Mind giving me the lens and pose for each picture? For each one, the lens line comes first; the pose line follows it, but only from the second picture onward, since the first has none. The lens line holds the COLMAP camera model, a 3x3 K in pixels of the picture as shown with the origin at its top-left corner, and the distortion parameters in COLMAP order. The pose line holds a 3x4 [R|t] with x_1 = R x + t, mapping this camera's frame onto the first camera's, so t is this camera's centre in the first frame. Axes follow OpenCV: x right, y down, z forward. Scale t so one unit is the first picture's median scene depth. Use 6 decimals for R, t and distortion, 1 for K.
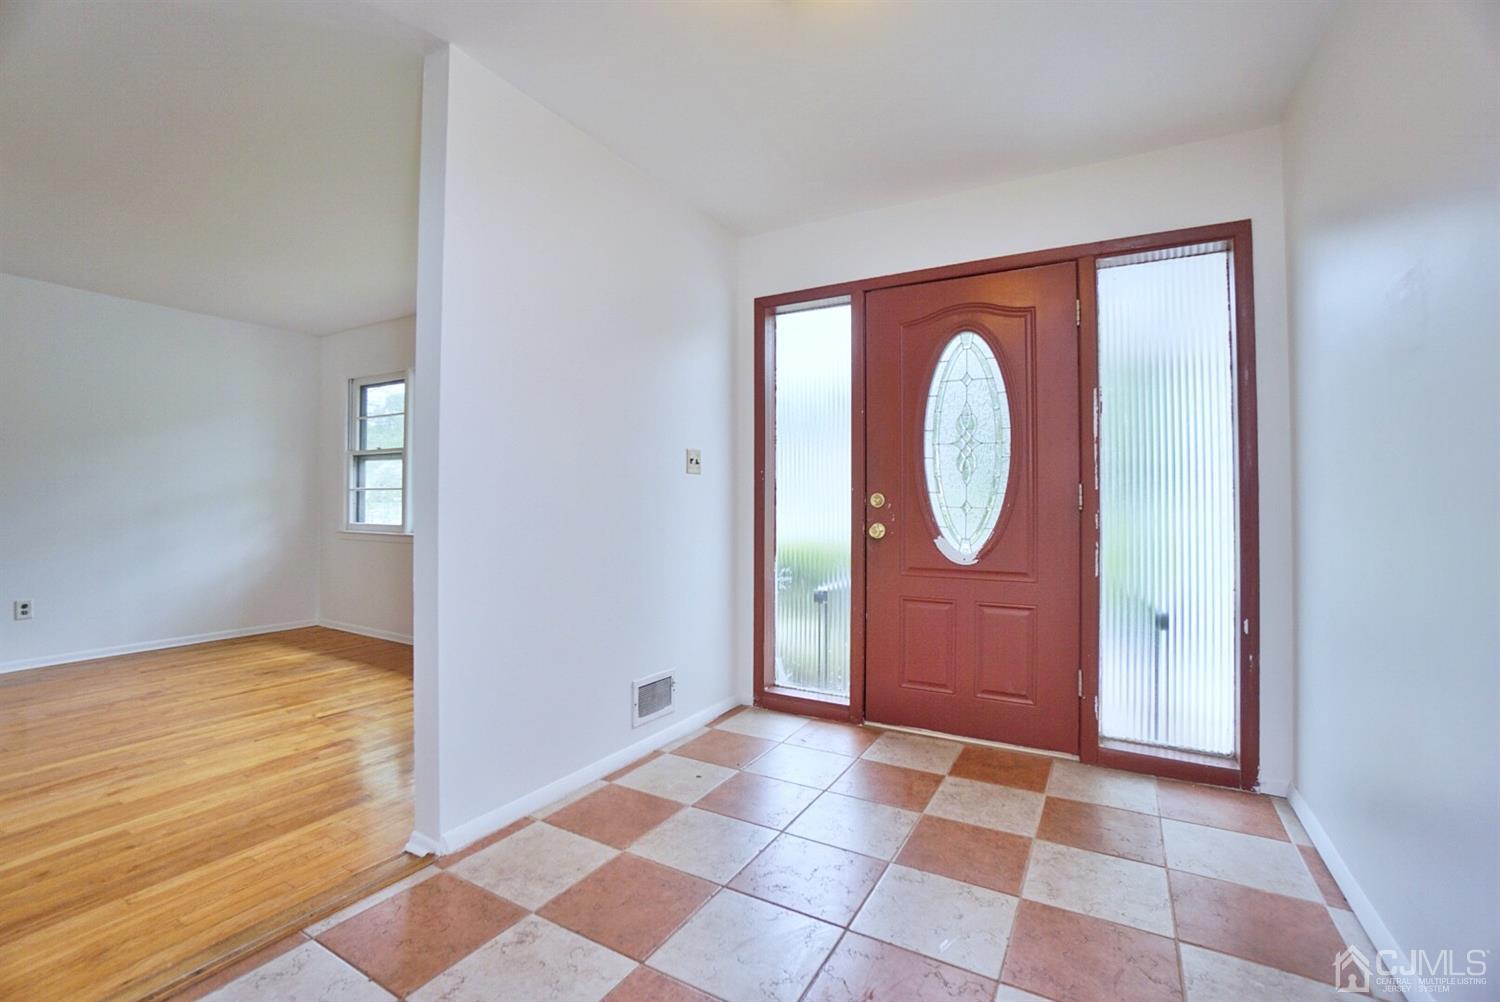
lens RADIAL K [[659.9, 0, 736.0], [0, 659.9, 490.8], [0, 0, 1]] dist [-0.063459, 0.023682]
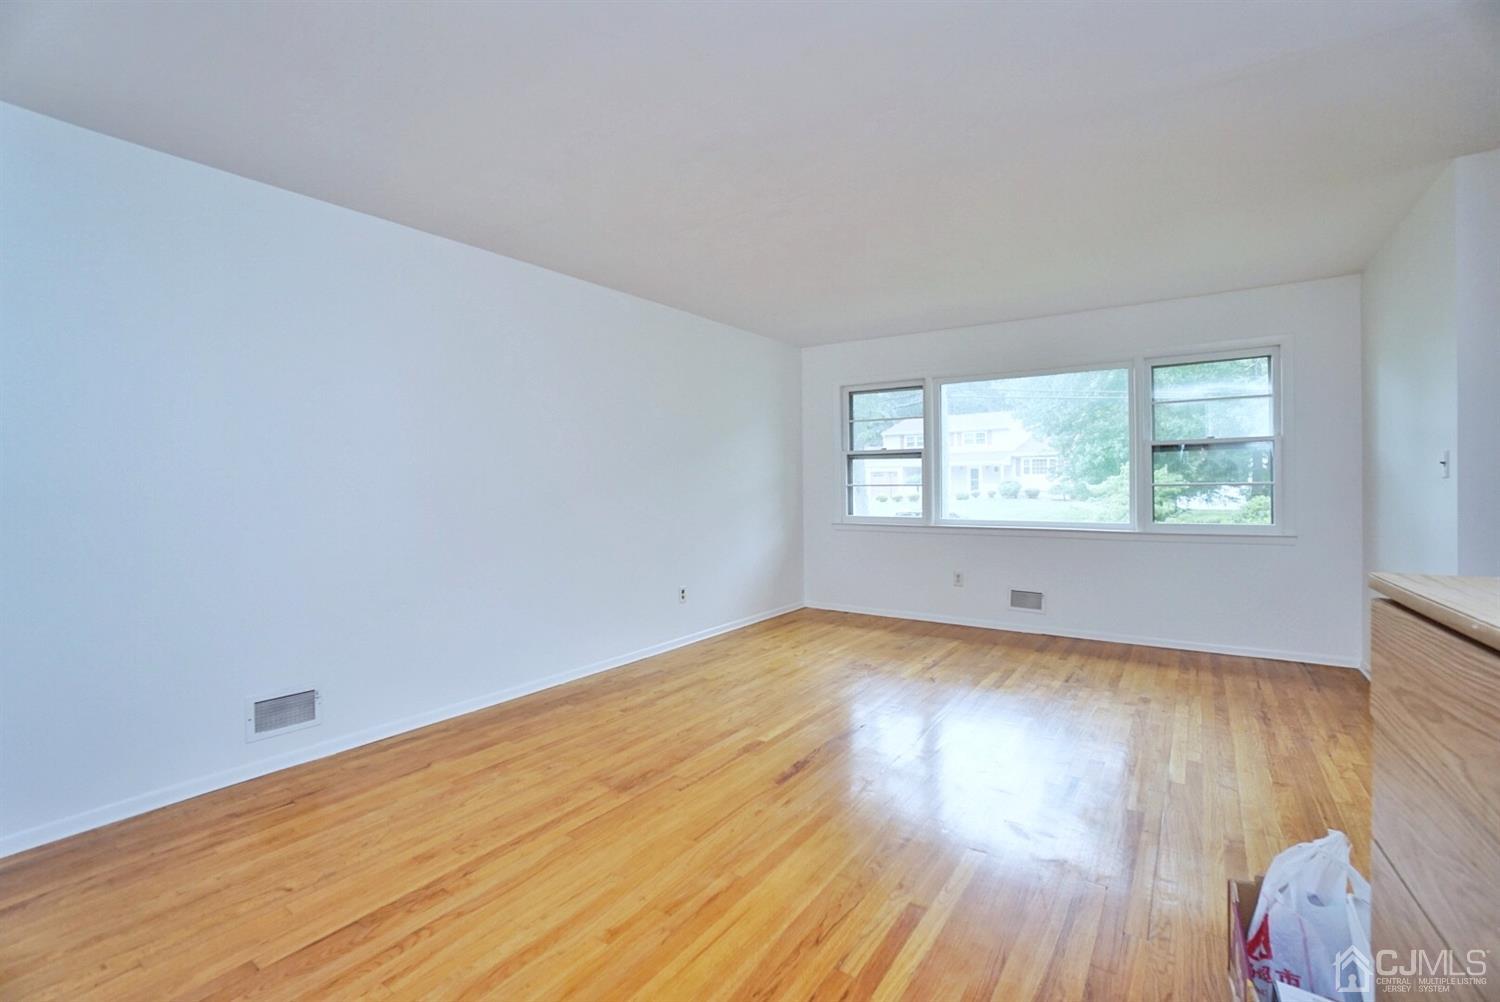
lens RADIAL K [[659.9, 0, 736.0], [0, 659.9, 490.8], [0, 0, 1]] dist [-0.063459, 0.023682]
pose [[0.995934, -0.007481, -0.089770, -0.715953], [0.008719, 0.999872, 0.013399, -0.012068], [0.089658, -0.014127, 0.995872, -0.143558]]
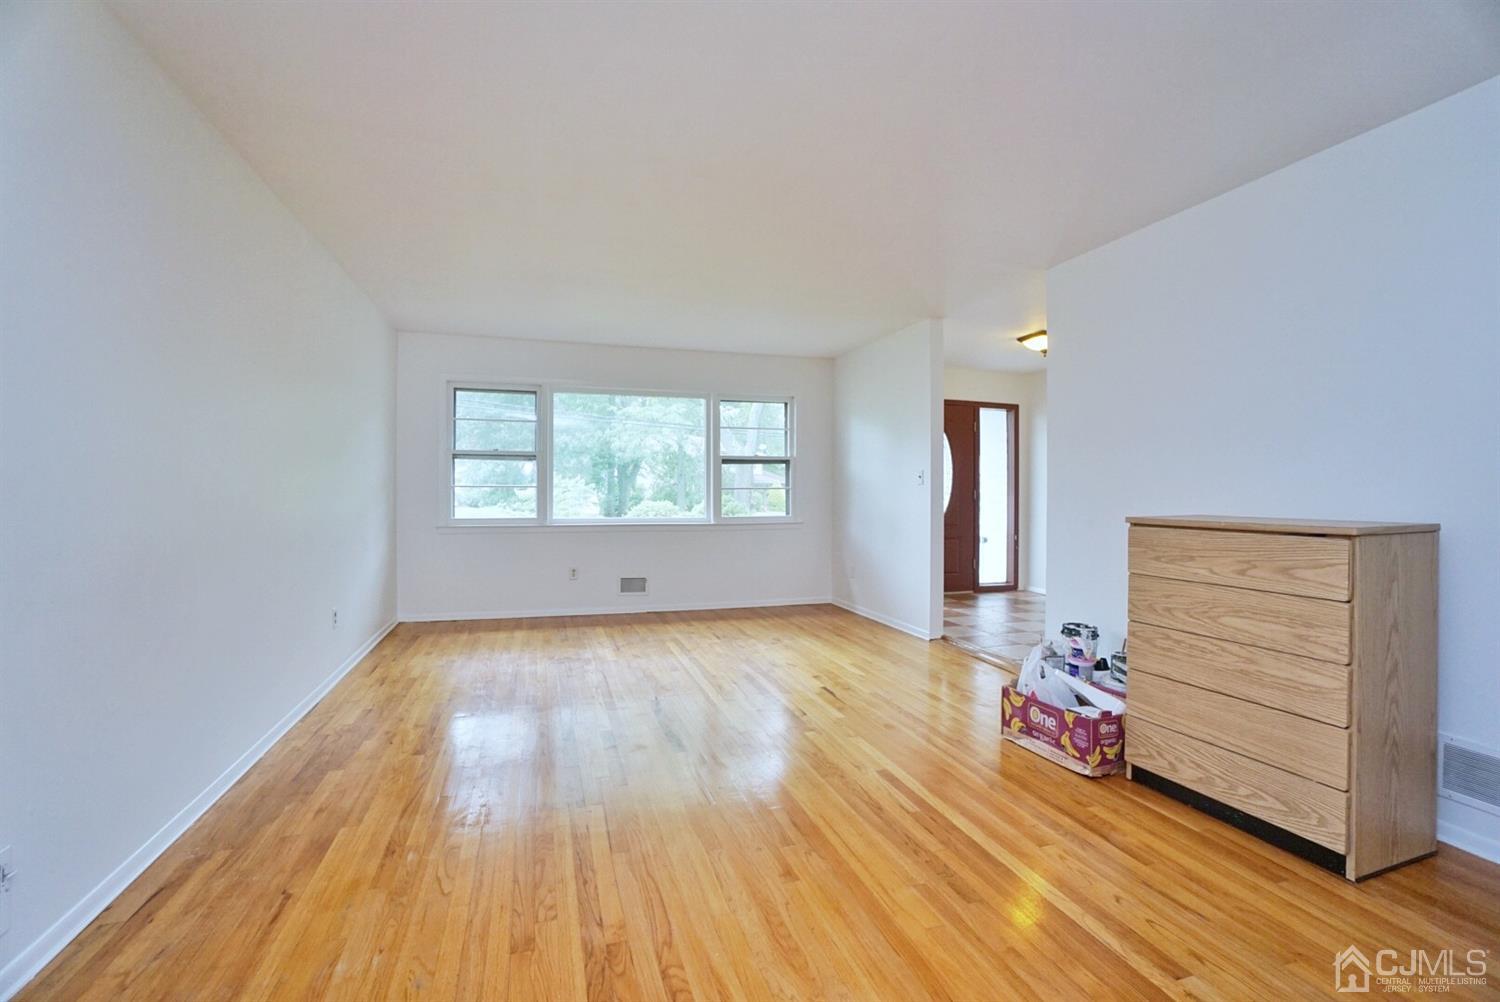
lens RADIAL K [[659.9, 0, 736.0], [0, 659.9, 490.8], [0, 0, 1]] dist [-0.063459, 0.023682]
pose [[0.674348, 0.002823, 0.738408, -1.109606], [-0.007653, 0.999966, 0.003167, -0.003473], [-0.738374, -0.007787, 0.674347, -0.051720]]
